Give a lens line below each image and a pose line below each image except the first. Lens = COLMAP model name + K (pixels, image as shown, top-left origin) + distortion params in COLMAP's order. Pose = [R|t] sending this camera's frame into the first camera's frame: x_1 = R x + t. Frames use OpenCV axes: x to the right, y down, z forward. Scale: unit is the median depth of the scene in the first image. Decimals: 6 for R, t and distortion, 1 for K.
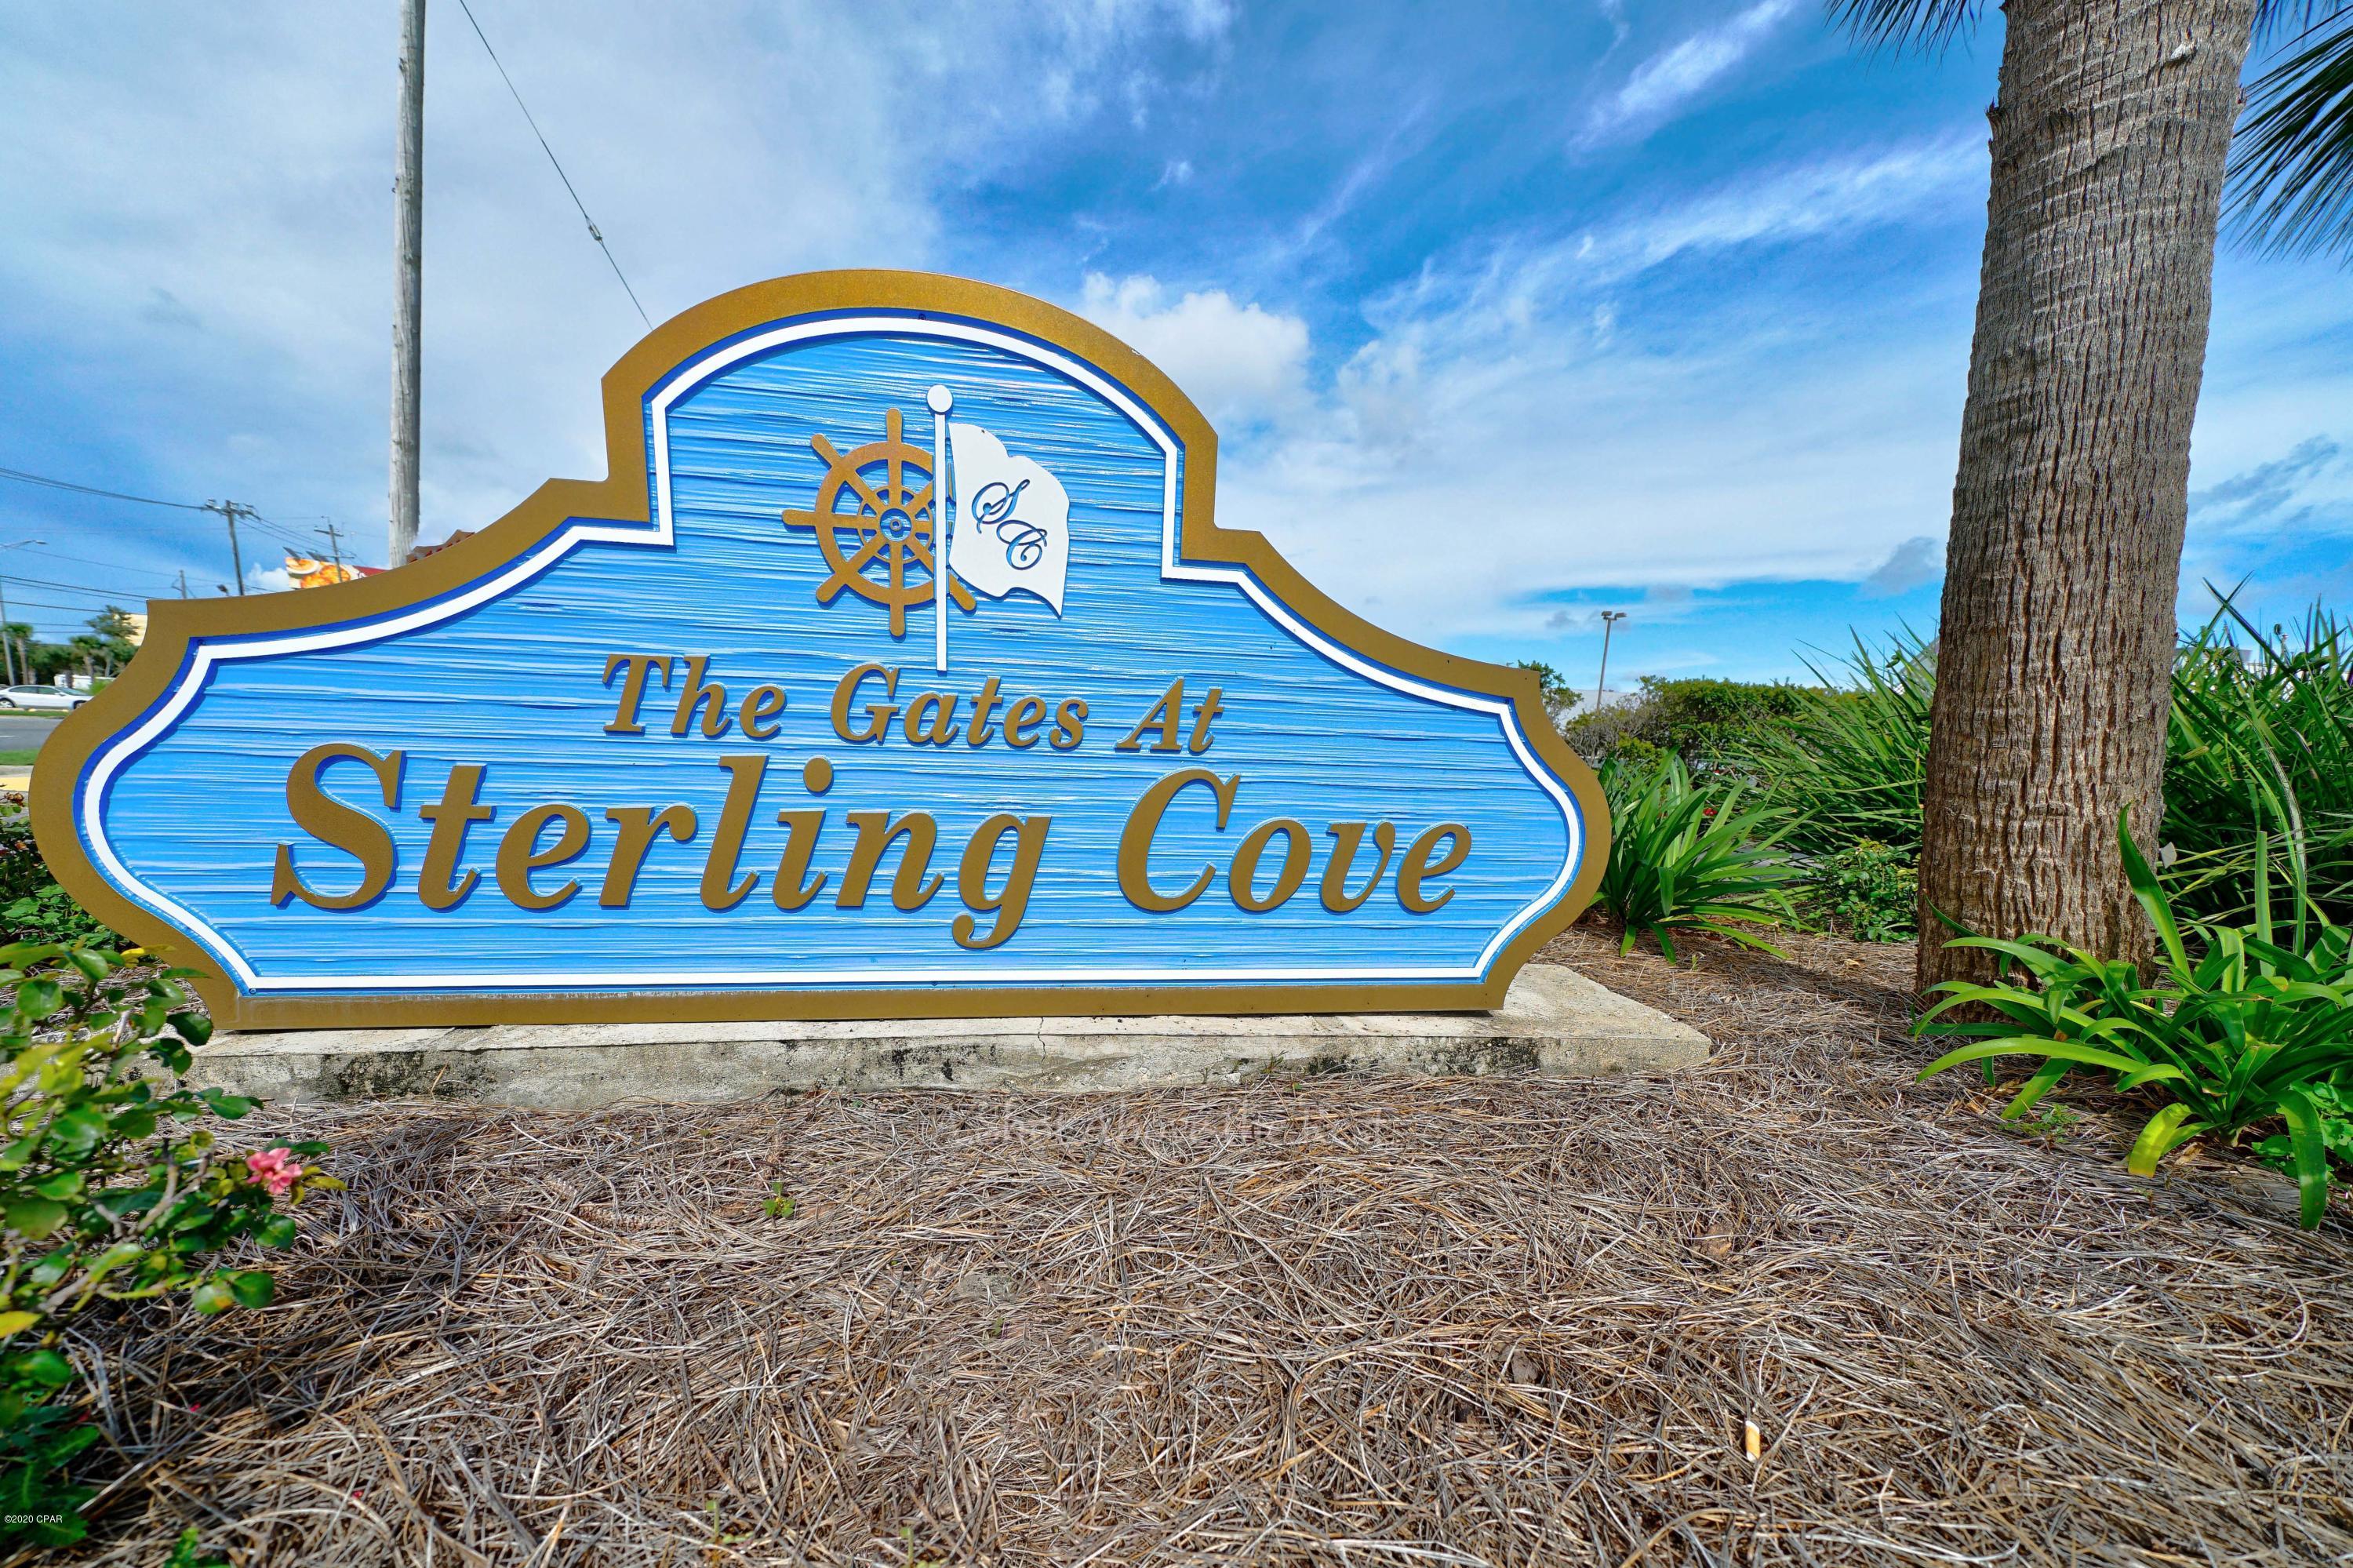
lens RADIAL K [[834.3, 0, 1177.2], [0, 834.3, 866.8], [0, 0, 1]] dist [-0.000243, -0.000043]
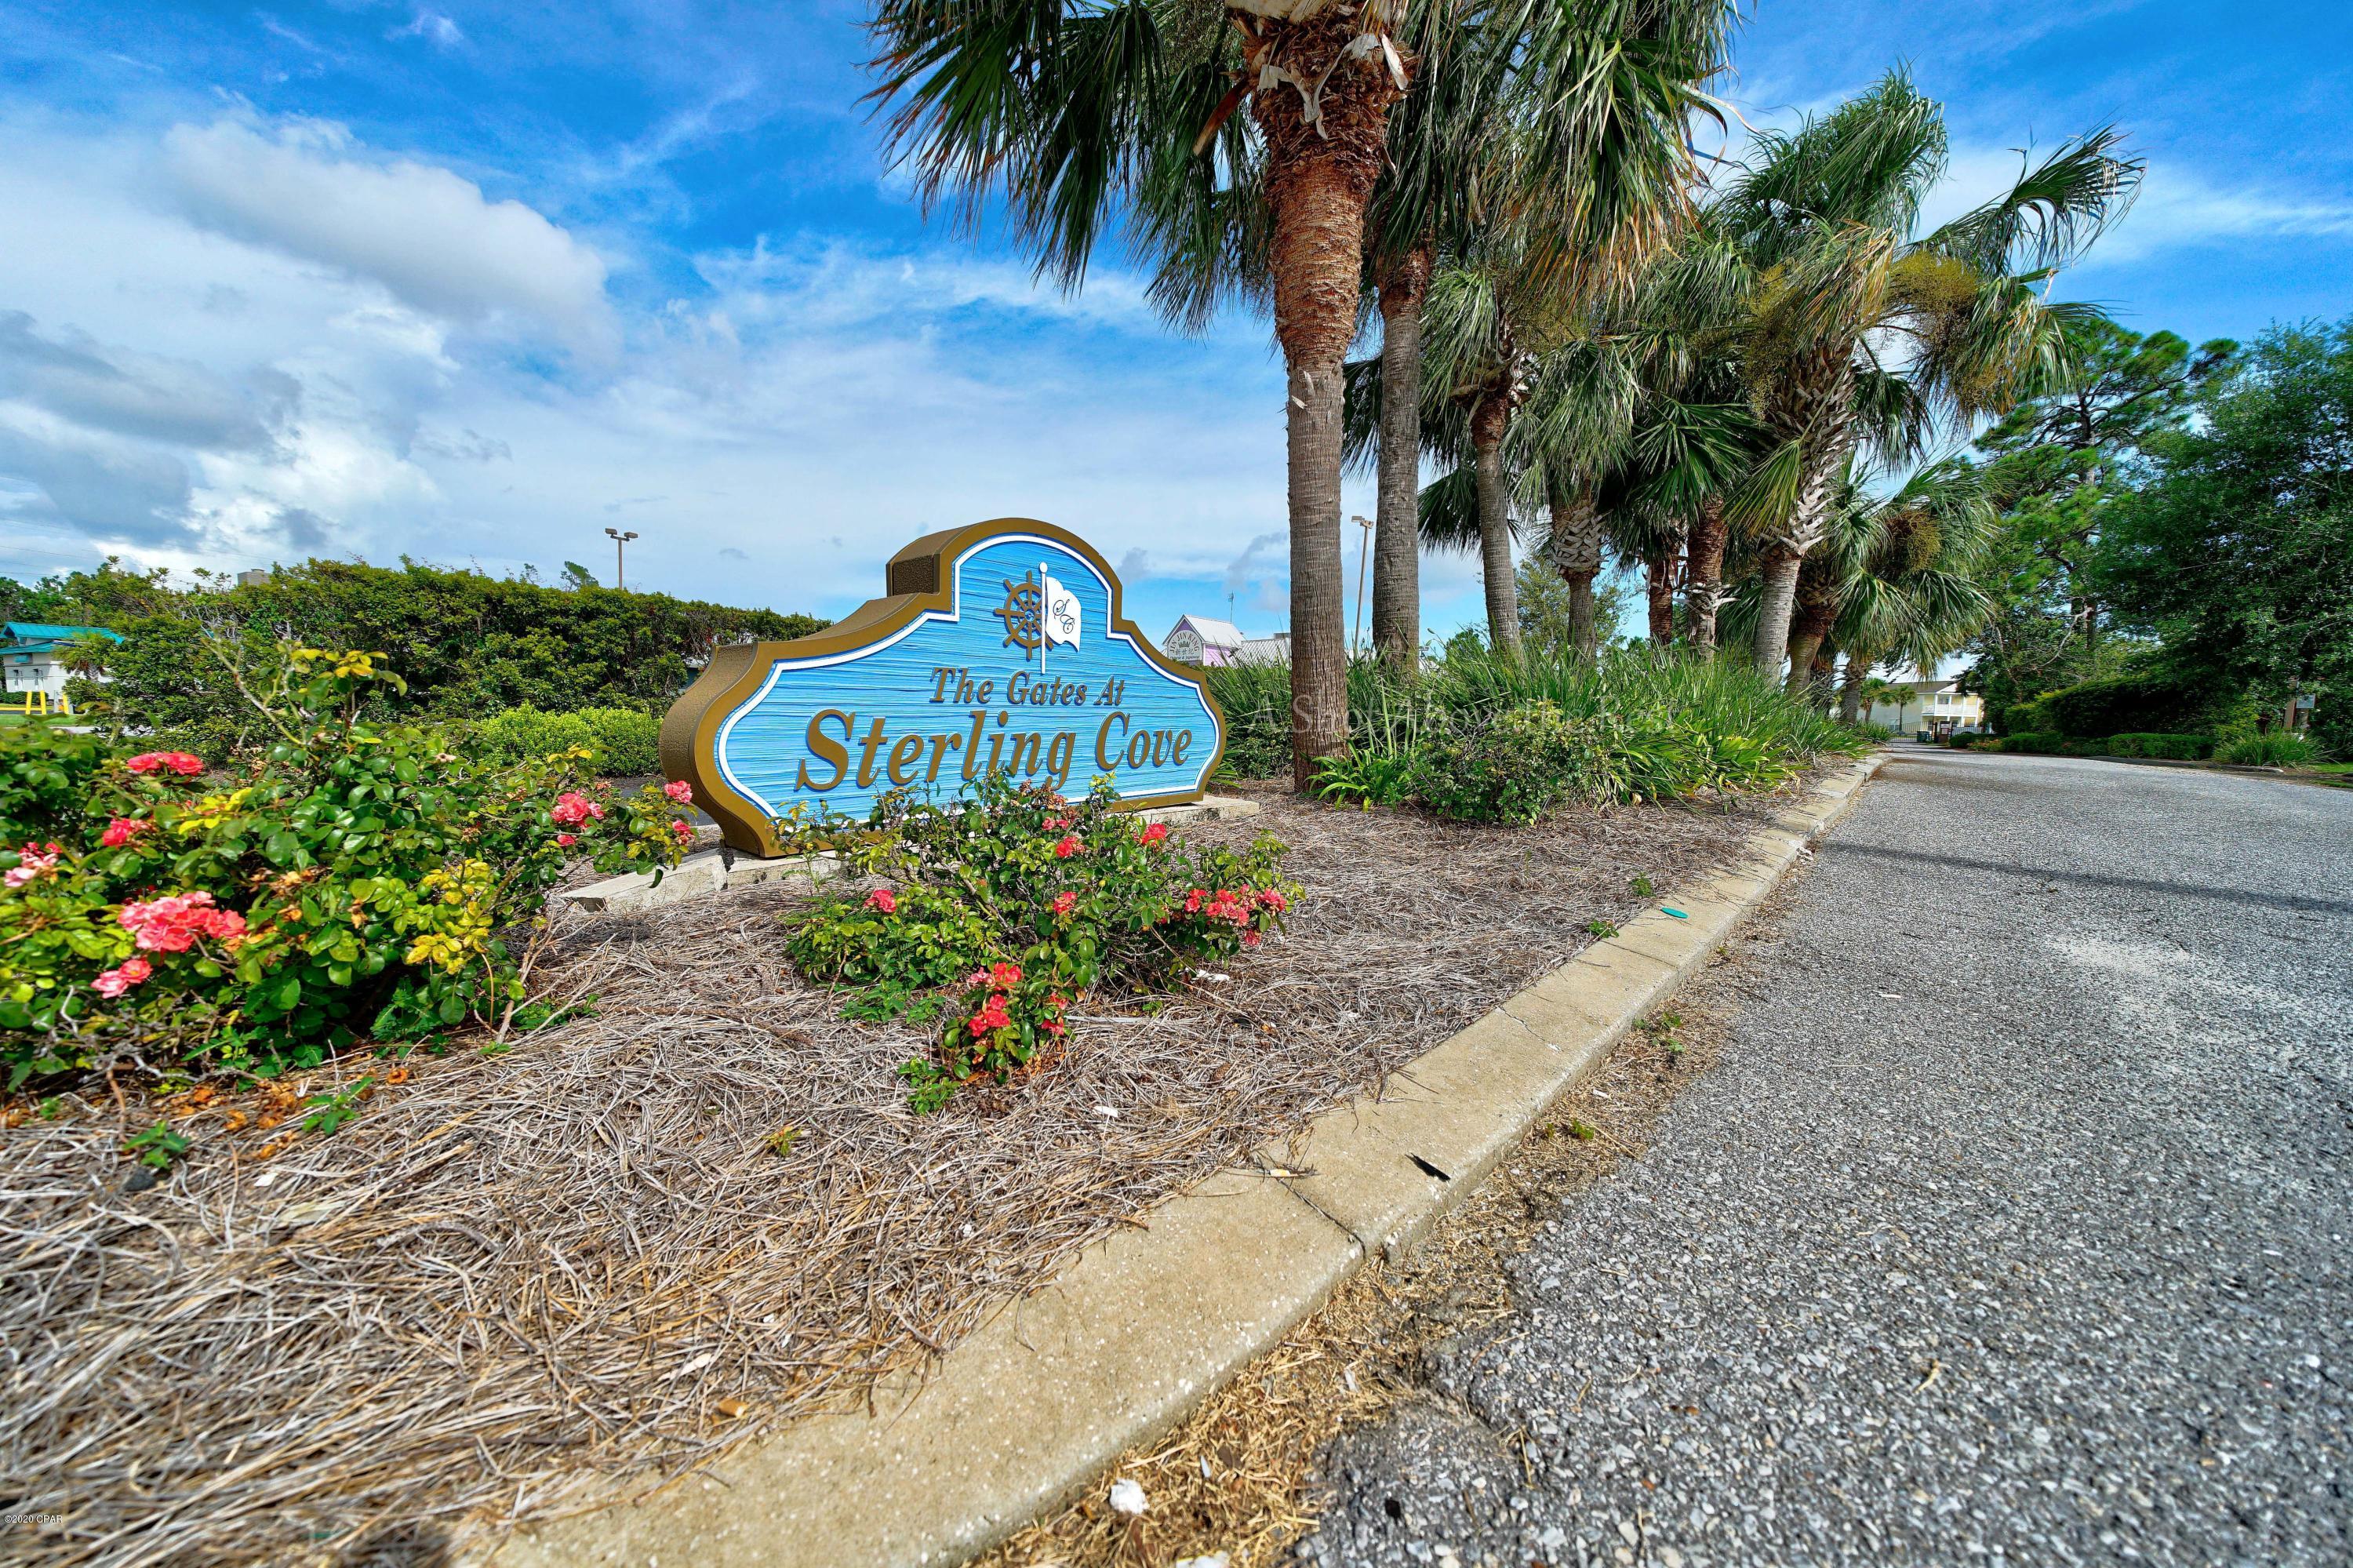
lens RADIAL K [[833.9, 0, 1176.5], [0, 833.9, 784.0], [0, 0, 1]] dist [0.039533, 0.000014]
pose [[0.741490, -0.088664, 0.665080, -1.584724], [0.126280, 0.991958, -0.008546, 0.149929], [-0.658974, 0.090323, 0.746723, -1.010101]]
